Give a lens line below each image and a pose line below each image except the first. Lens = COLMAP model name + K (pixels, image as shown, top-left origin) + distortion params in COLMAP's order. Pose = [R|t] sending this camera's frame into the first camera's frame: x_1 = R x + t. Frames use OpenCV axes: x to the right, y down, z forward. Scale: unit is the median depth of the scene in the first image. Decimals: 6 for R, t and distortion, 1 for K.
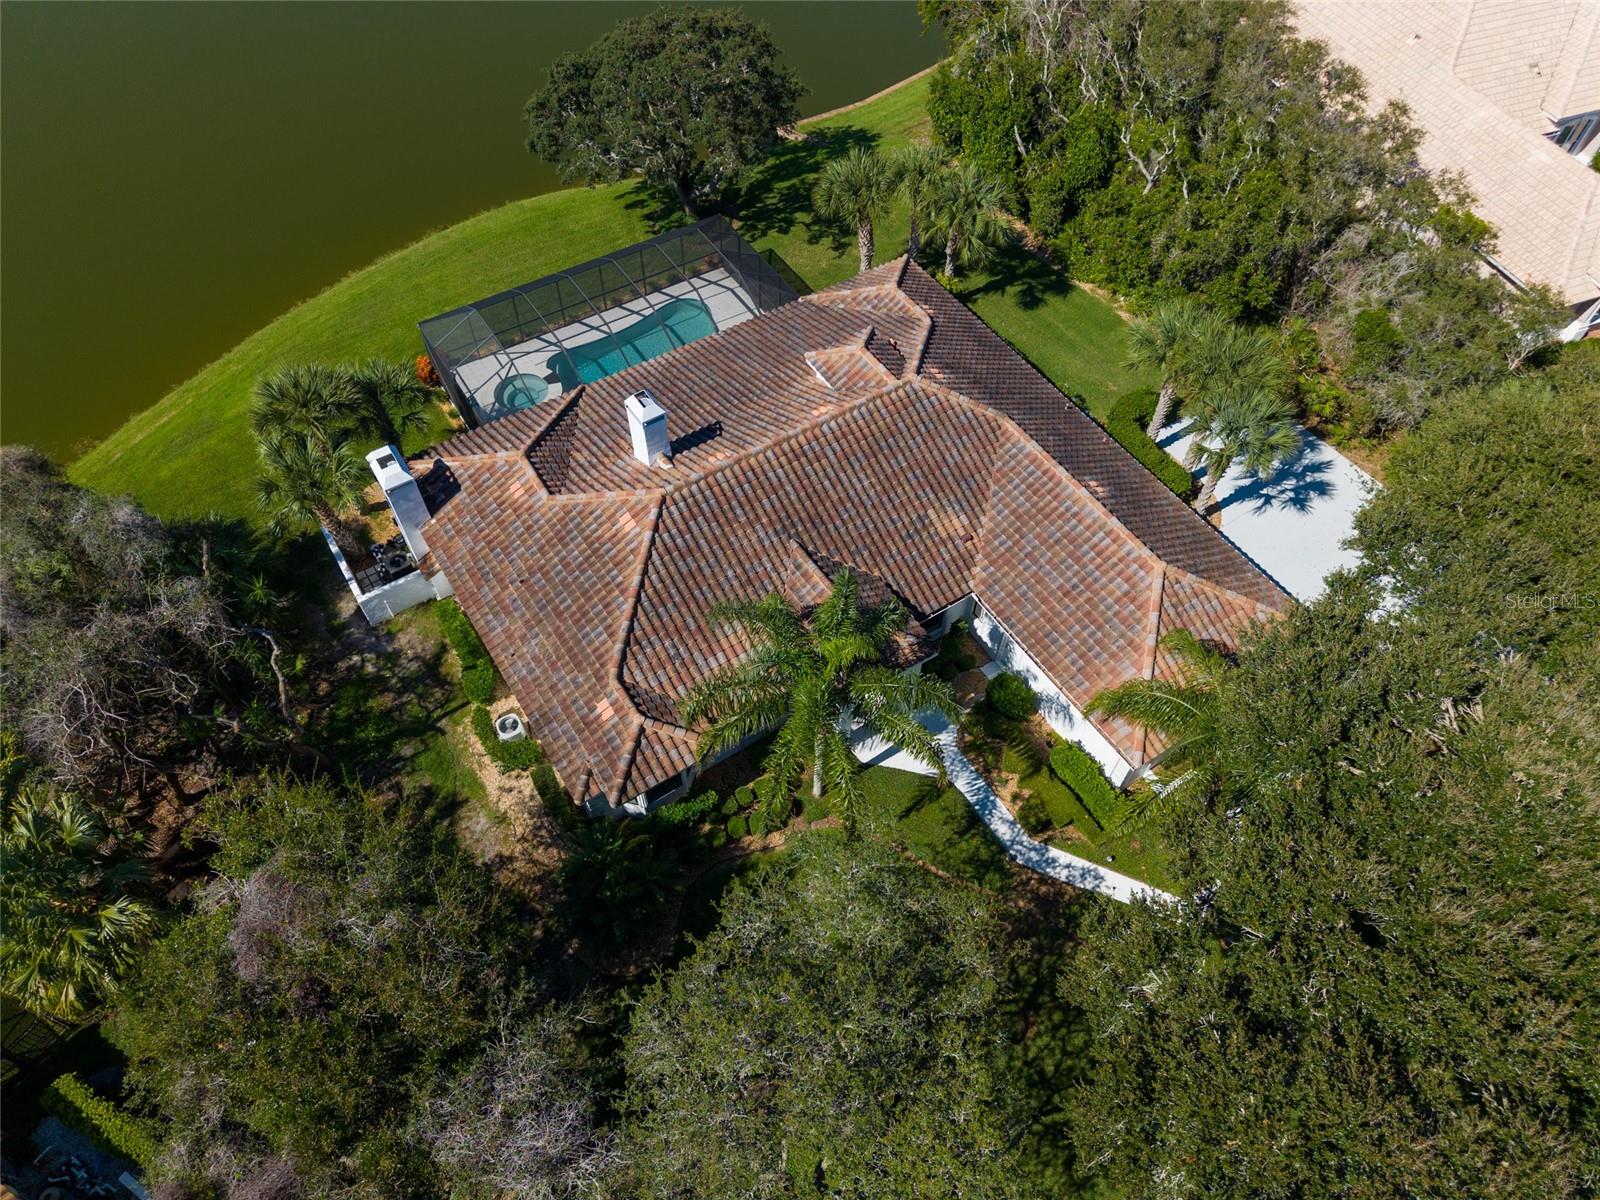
lens RADIAL K [[1098.8, 0, 800.0], [0, 1098.8, 600.0], [0, 0, 1]] dist [0.006908, -0.003428]
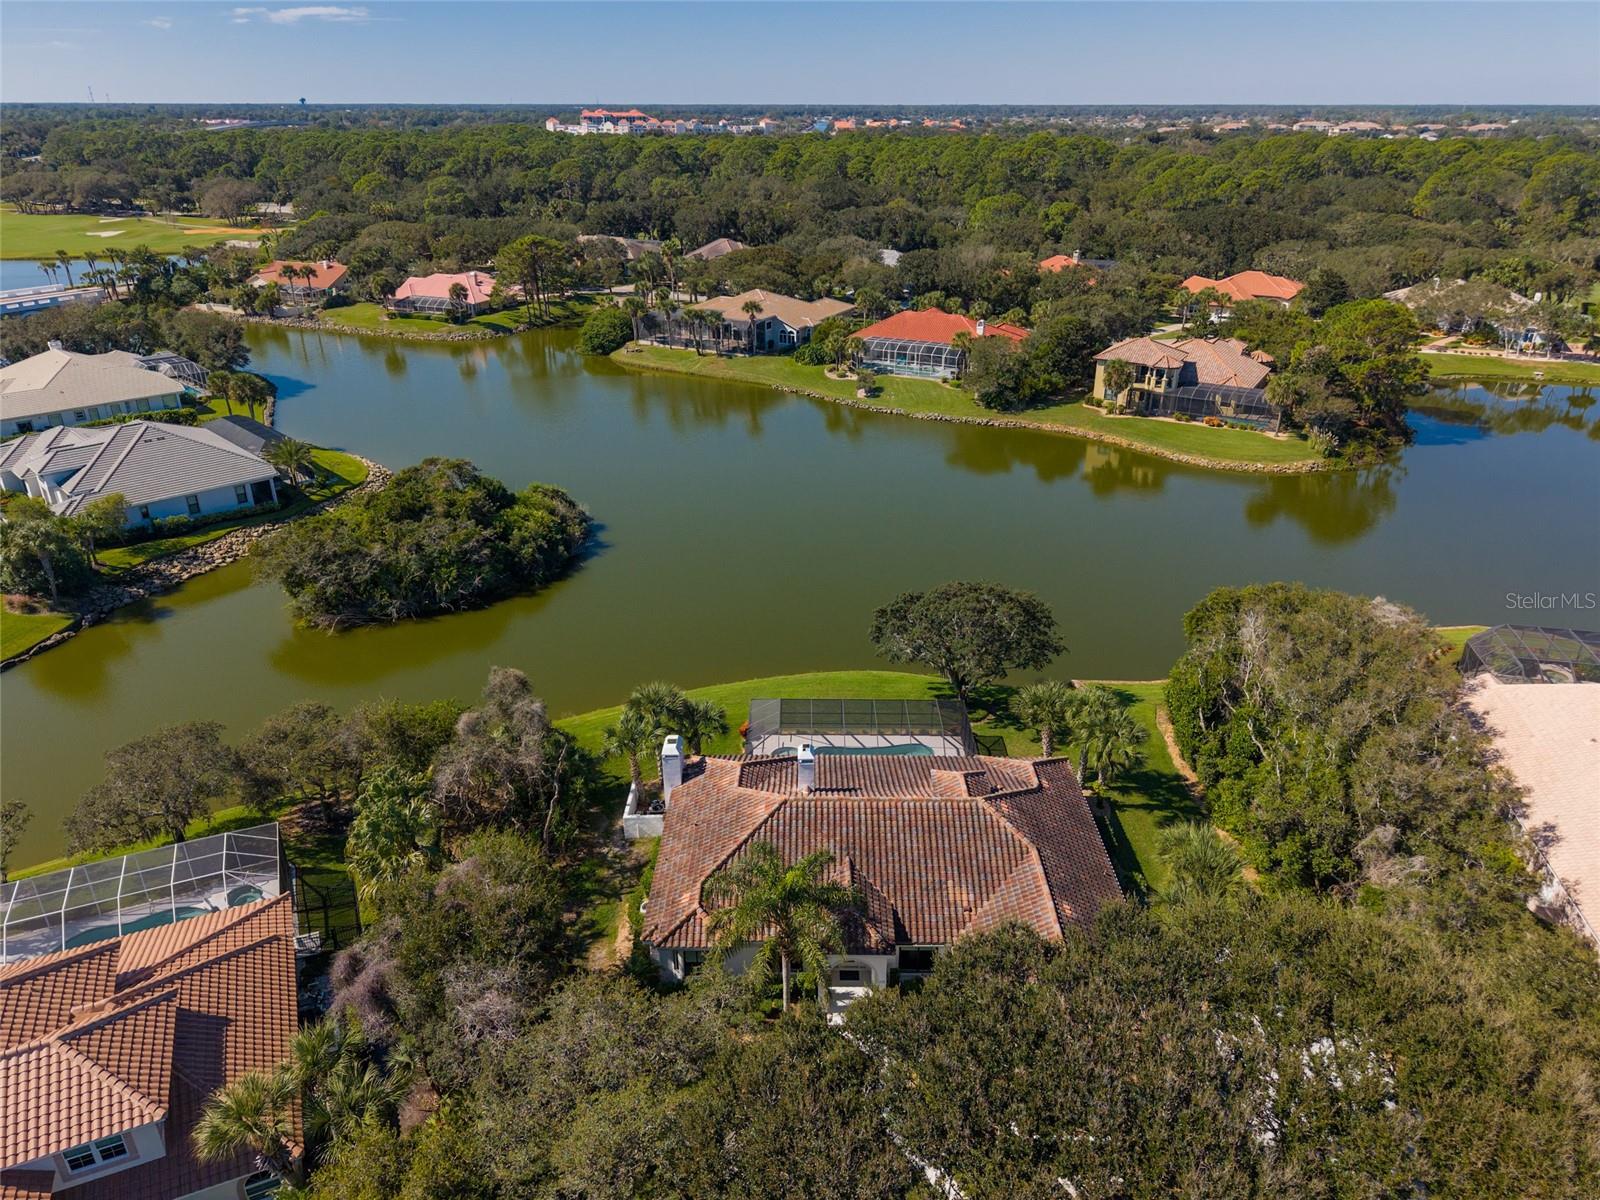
lens RADIAL K [[1064.5, 0, 800.0], [0, 1064.5, 600.0], [0, 0, 1]] dist [-0.000301, 0.000238]
pose [[0.836506, 0.223937, -0.500110, 0.574882], [-0.439346, 0.819524, -0.367906, 0.217715], [0.327465, 0.527477, 0.783923, -0.349265]]
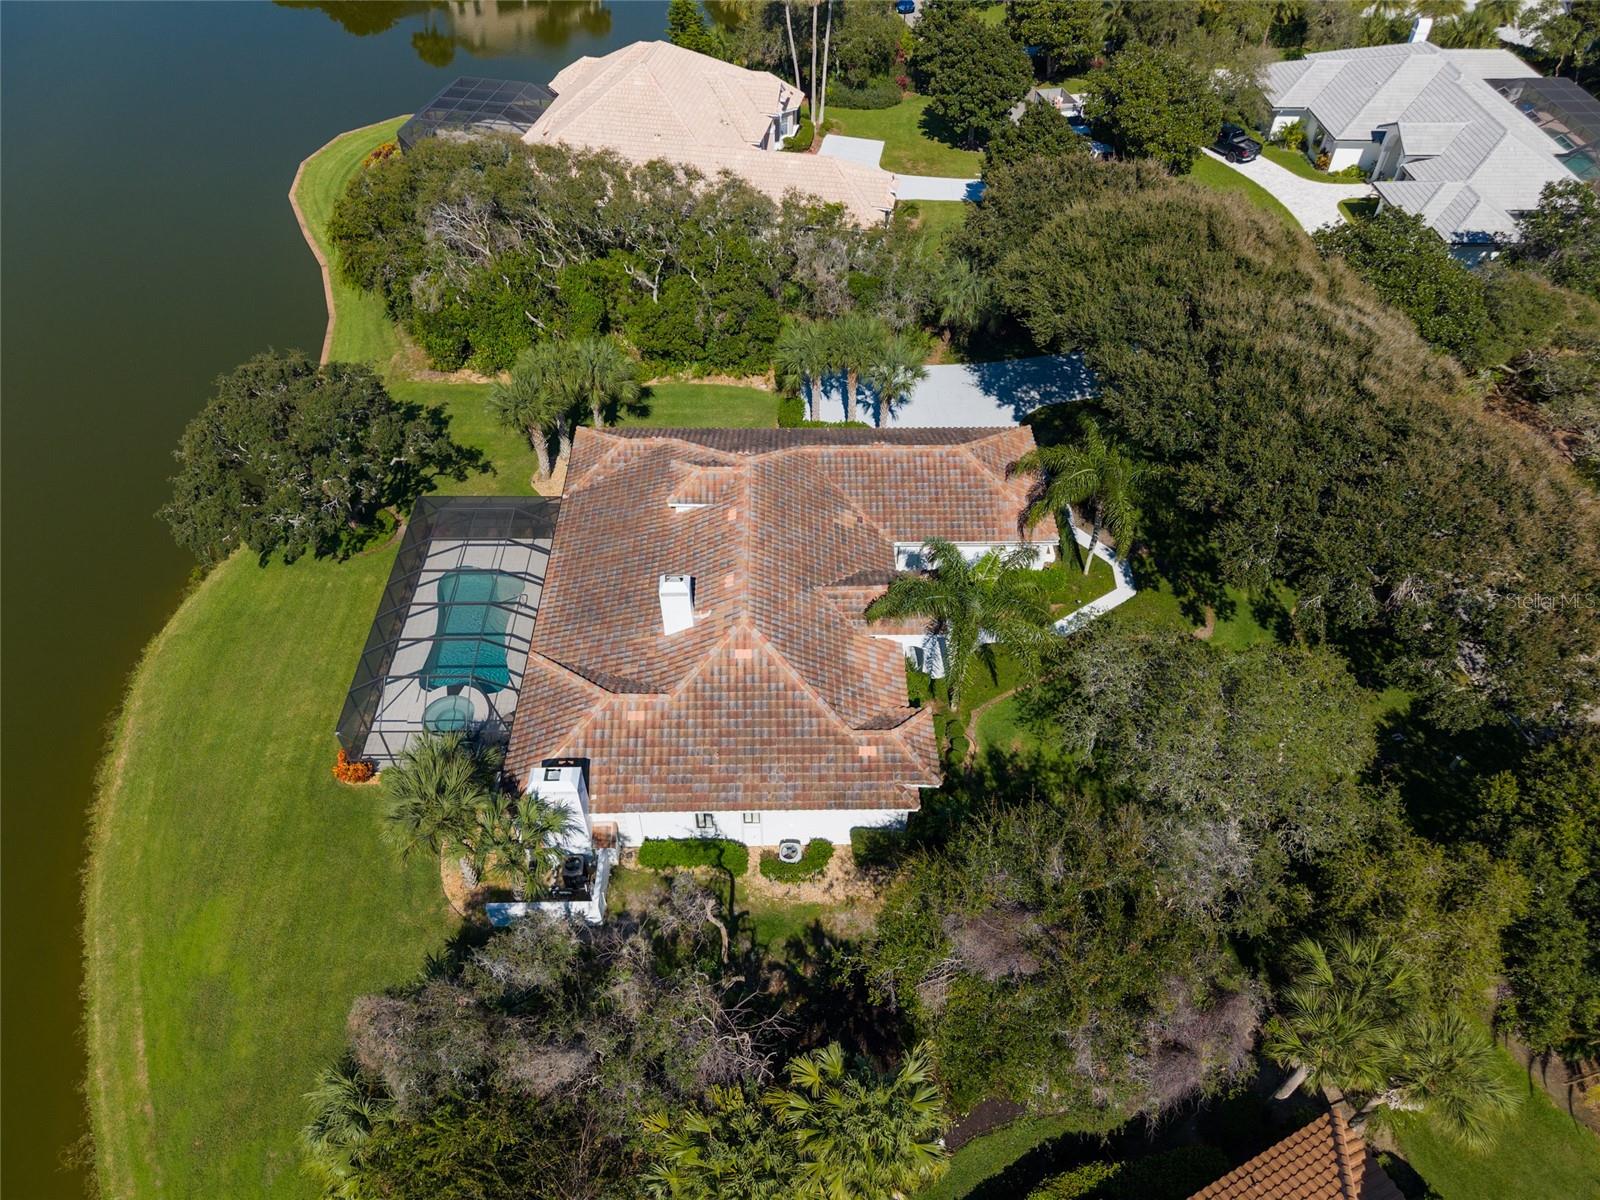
lens RADIAL K [[1098.8, 0, 800.0], [0, 1098.8, 600.0], [0, 0, 1]] dist [0.006908, -0.003428]
pose [[0.526669, -0.618336, 0.583336, -0.763349], [0.684369, 0.715469, 0.140509, -0.231455], [-0.504241, 0.325215, 0.799985, -0.032207]]
